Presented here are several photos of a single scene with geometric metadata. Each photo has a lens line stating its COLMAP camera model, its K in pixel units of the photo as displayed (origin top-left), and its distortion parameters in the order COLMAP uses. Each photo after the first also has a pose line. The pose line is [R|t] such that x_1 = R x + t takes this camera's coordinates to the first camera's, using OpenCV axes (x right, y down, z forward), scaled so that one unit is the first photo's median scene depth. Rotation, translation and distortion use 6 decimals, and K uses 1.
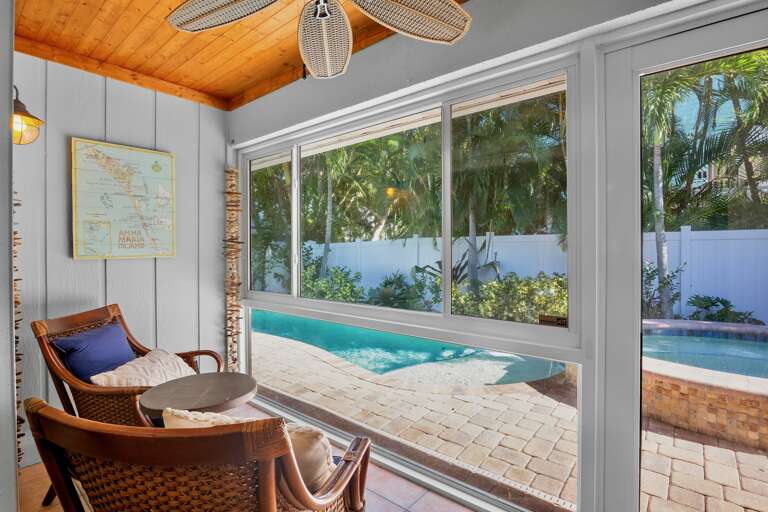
lens RADIAL K [[383.4, 0, 384.2], [0, 383.4, 250.8], [0, 0, 1]] dist [-0.023014, 0.000281]
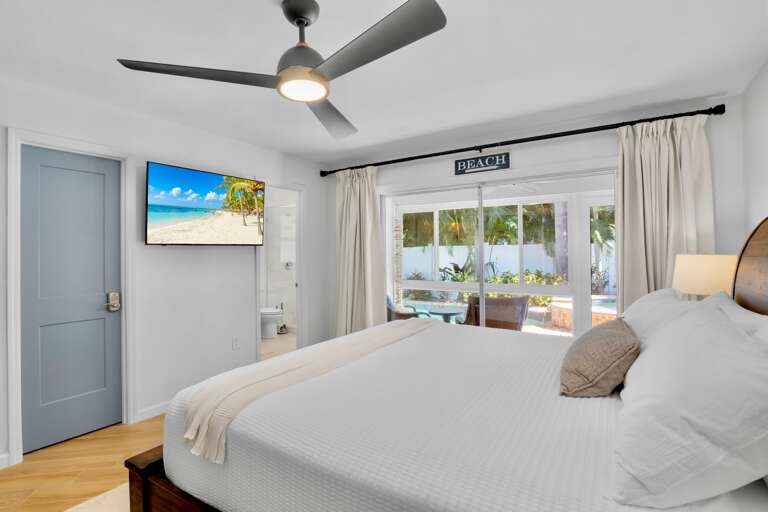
lens RADIAL K [[383.4, 0, 384.2], [0, 383.4, 250.8], [0, 0, 1]] dist [-0.023014, 0.000281]
pose [[0.993134, -0.004641, 0.116891, -0.434037], [0.004648, 0.999989, 0.000213, -0.030063], [-0.116890, 0.000332, 0.993145, -0.602229]]
